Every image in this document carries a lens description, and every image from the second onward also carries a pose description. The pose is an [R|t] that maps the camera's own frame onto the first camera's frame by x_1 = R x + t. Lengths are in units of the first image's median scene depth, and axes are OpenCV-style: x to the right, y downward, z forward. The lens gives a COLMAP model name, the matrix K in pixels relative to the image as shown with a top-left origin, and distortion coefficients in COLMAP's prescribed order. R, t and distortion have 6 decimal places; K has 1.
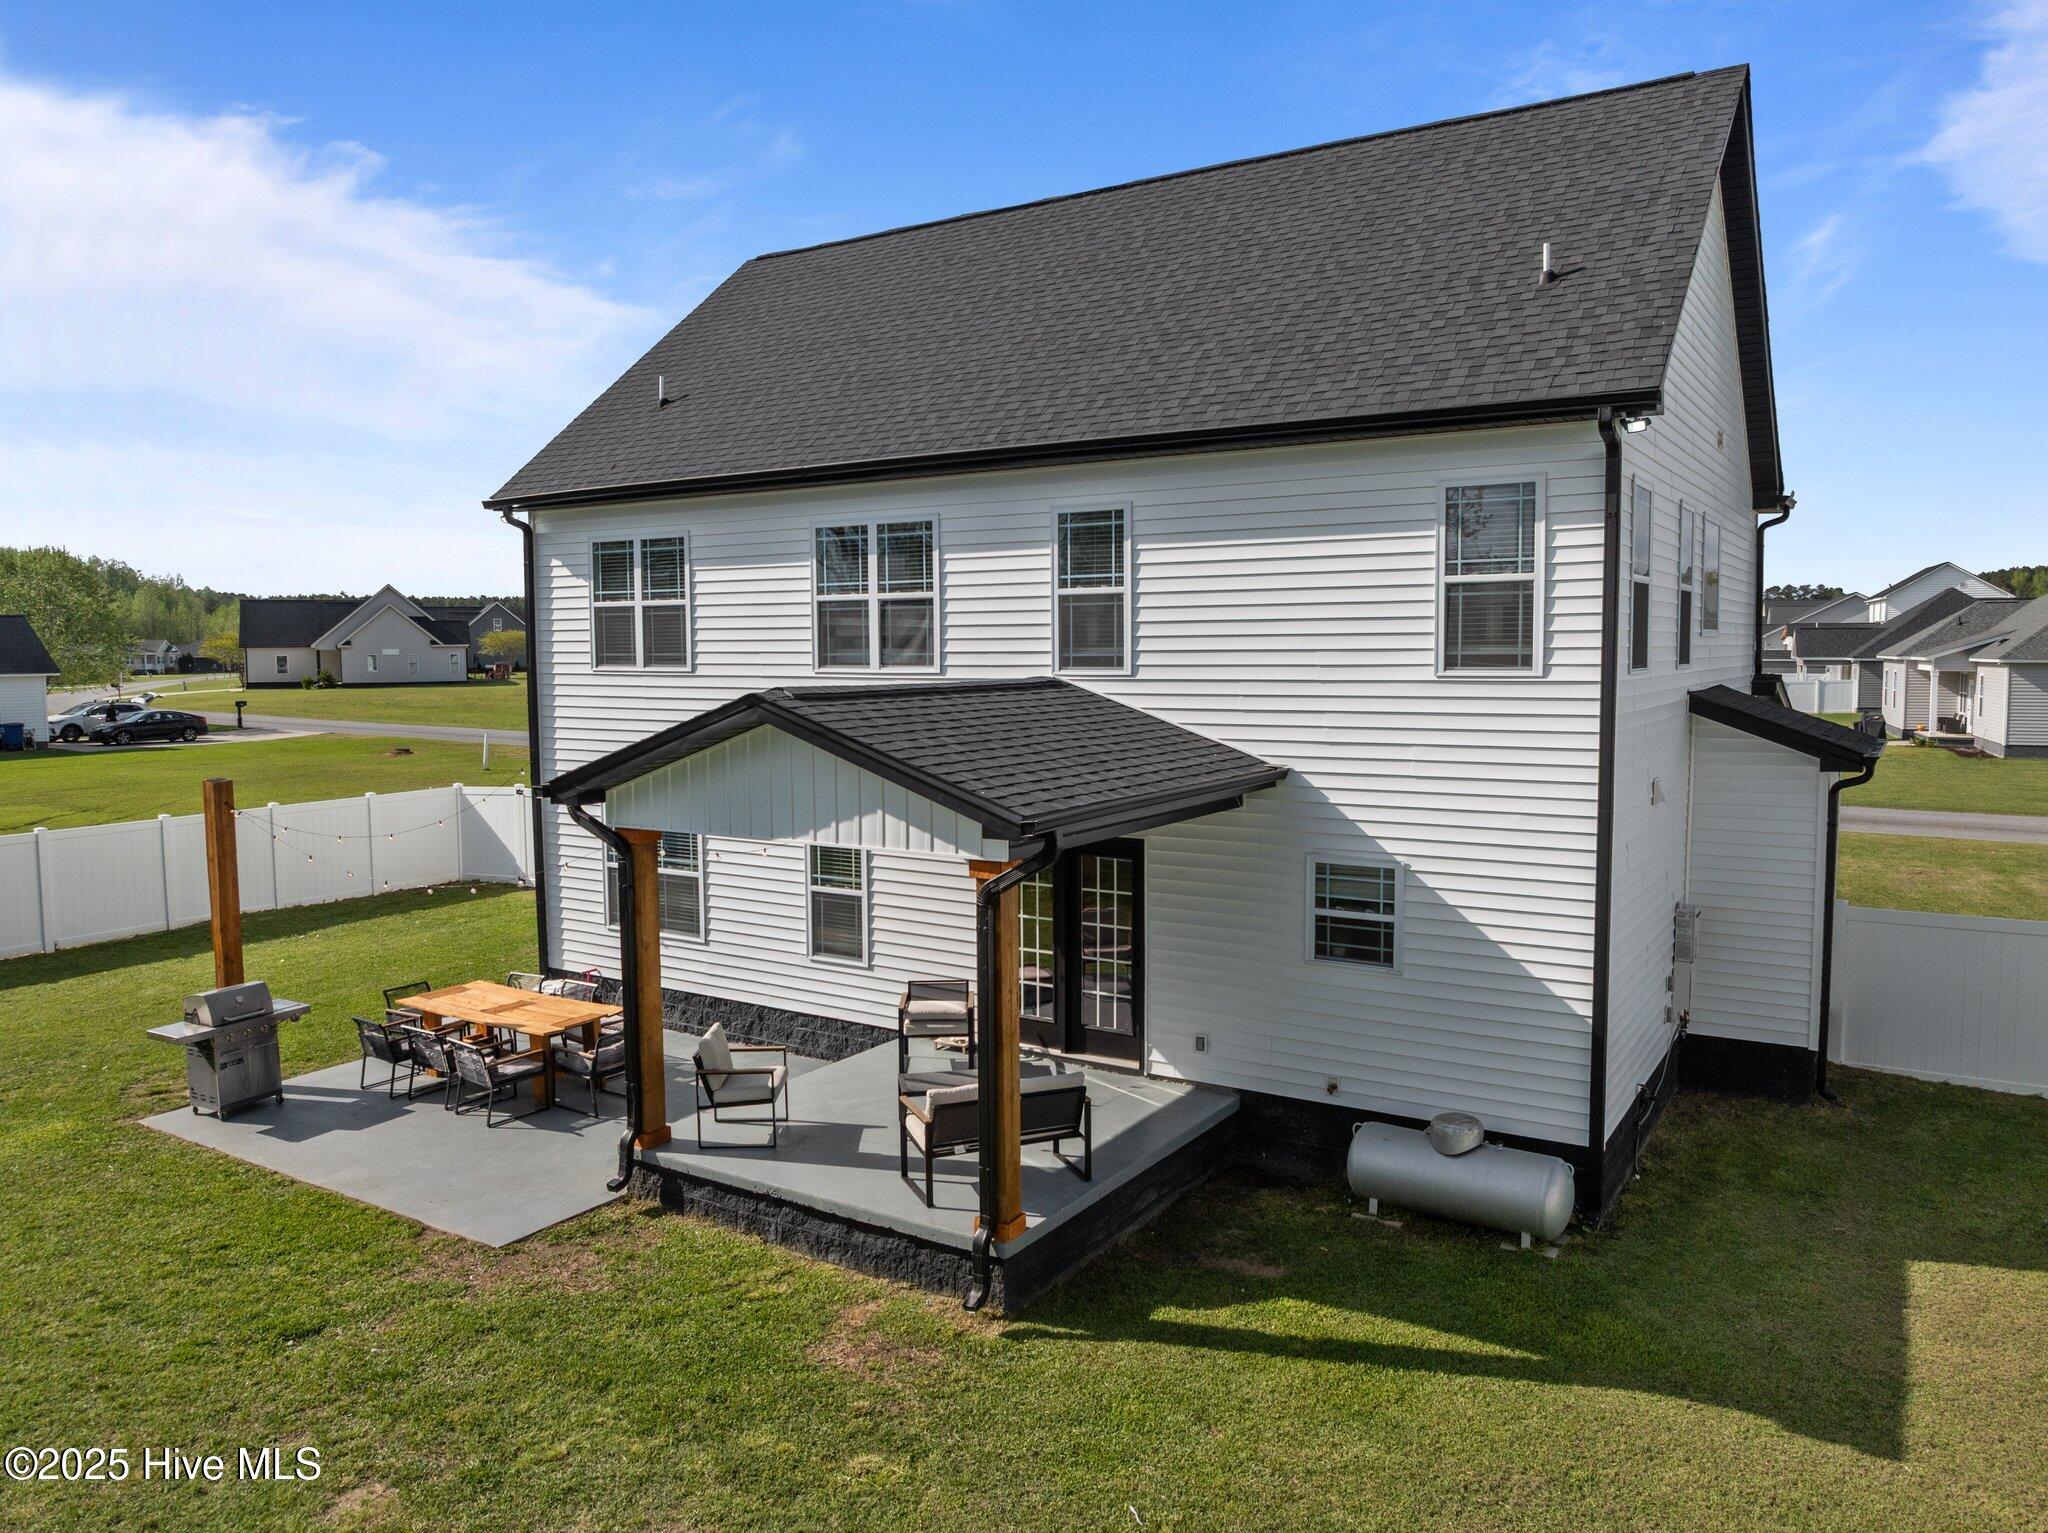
lens RADIAL K [[1458.5, 0, 1024.0], [0, 1458.5, 766.5], [0, 0, 1]] dist [0.001743, 0.000312]
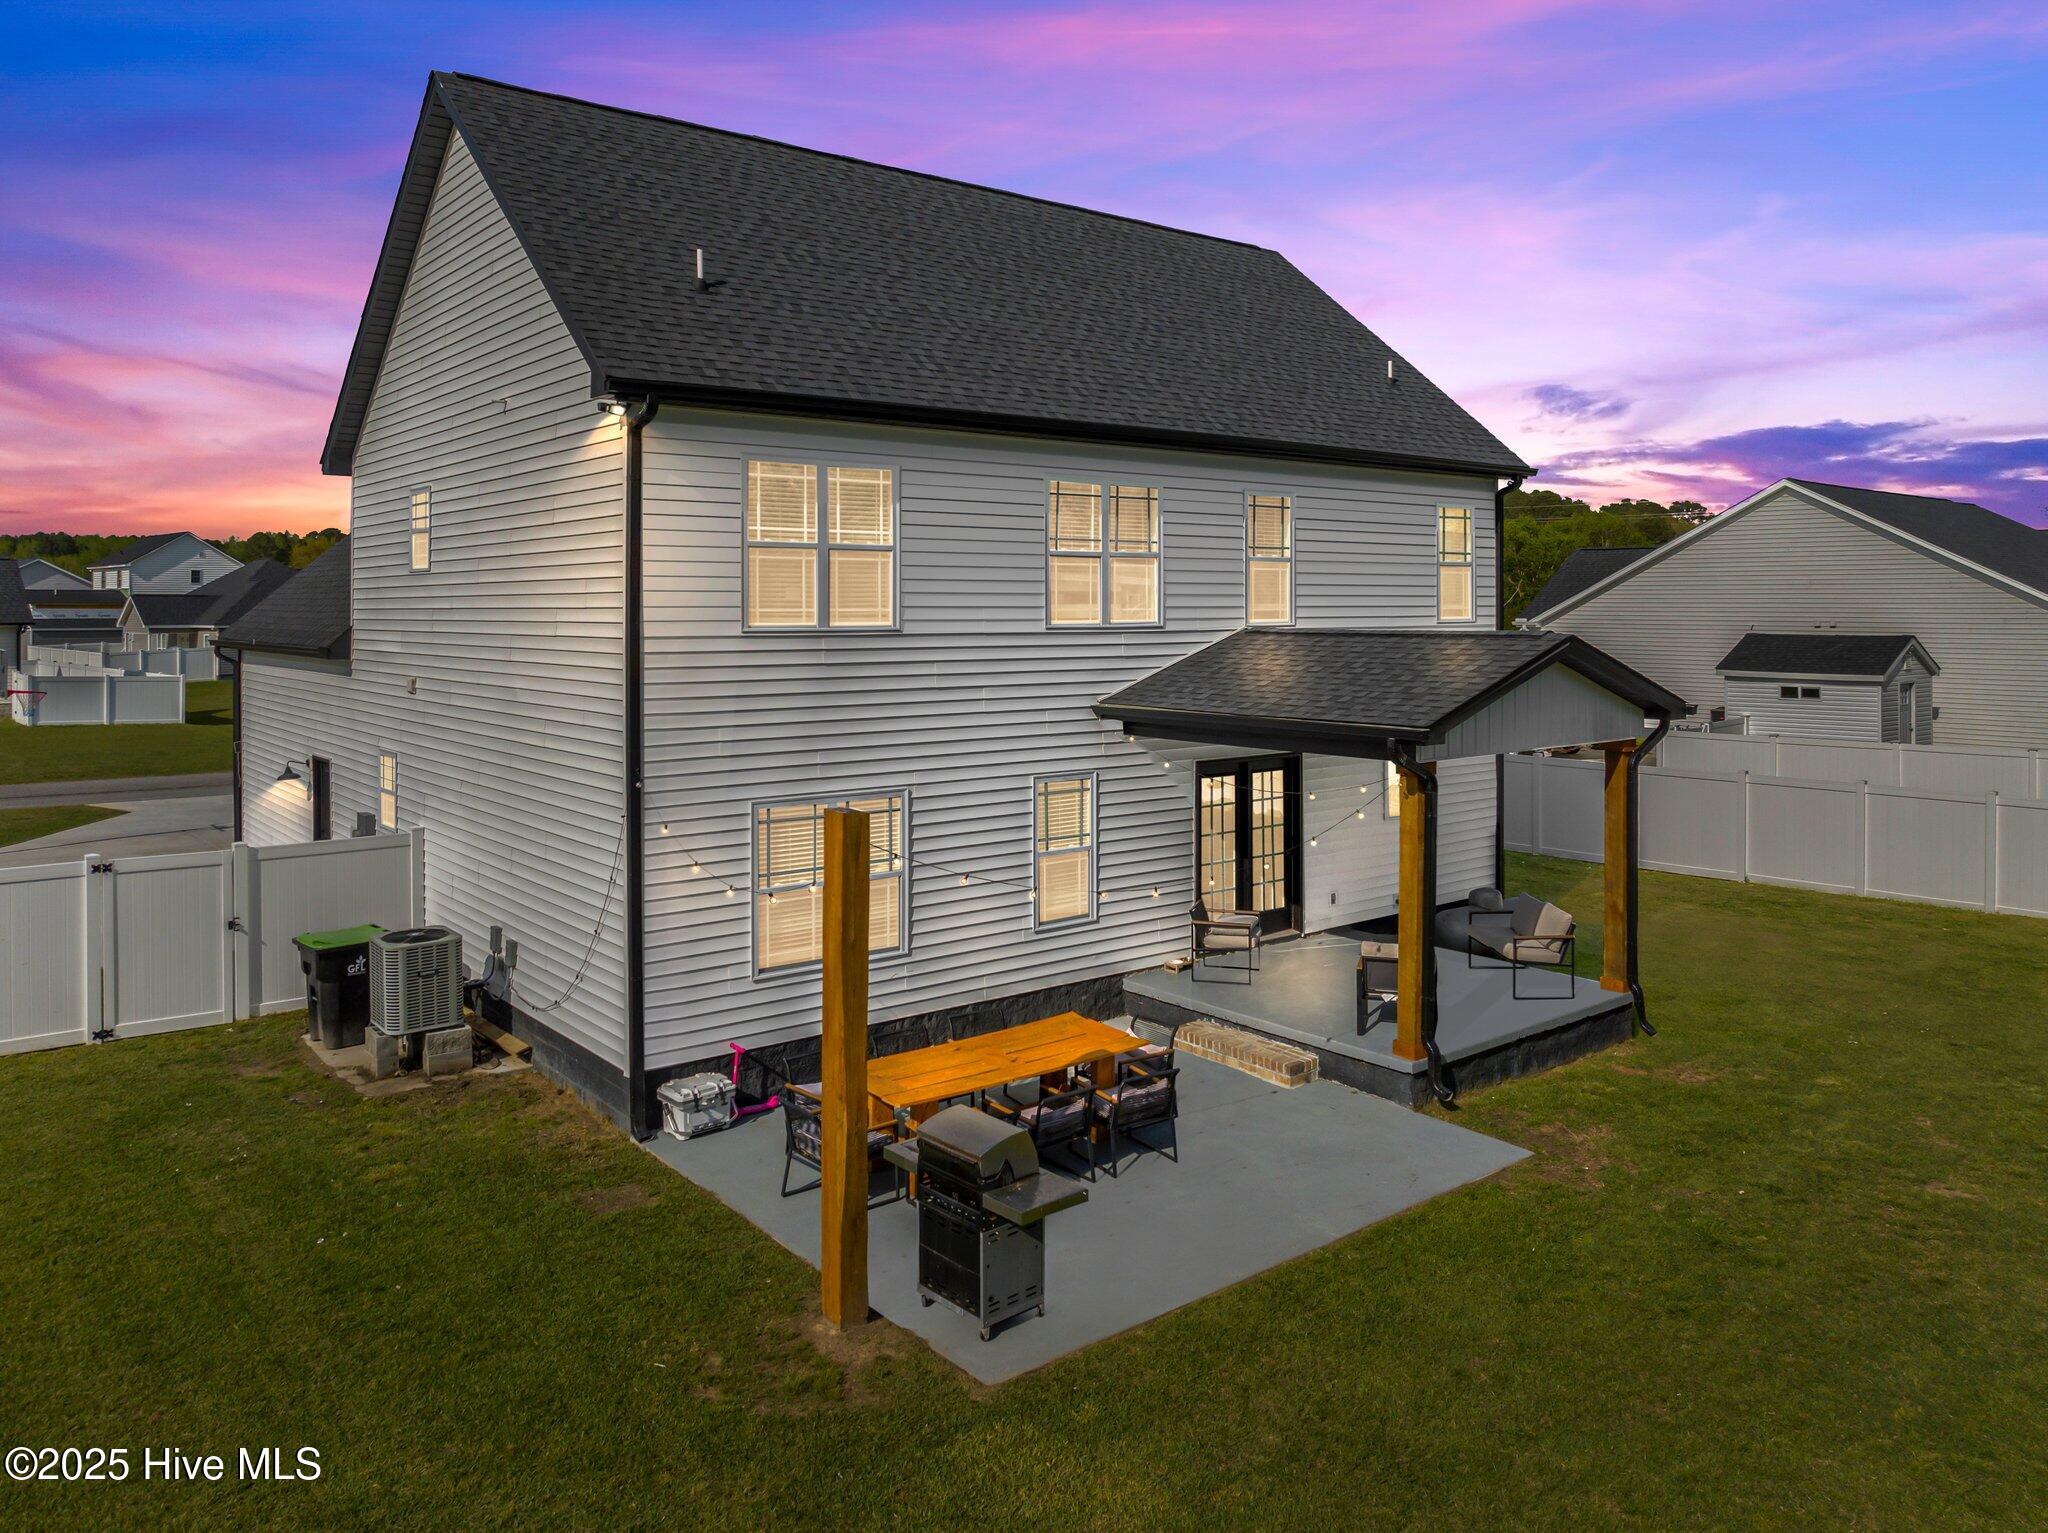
lens RADIAL K [[1458.5, 0, 1024.0], [0, 1458.5, 766.5], [0, 0, 1]] dist [0.001743, 0.000312]
pose [[0.325114, -0.097127, 0.940674, -0.931103], [0.077427, 0.994106, 0.075884, -0.046242], [-0.942500, 0.048162, 0.330718, 0.603620]]
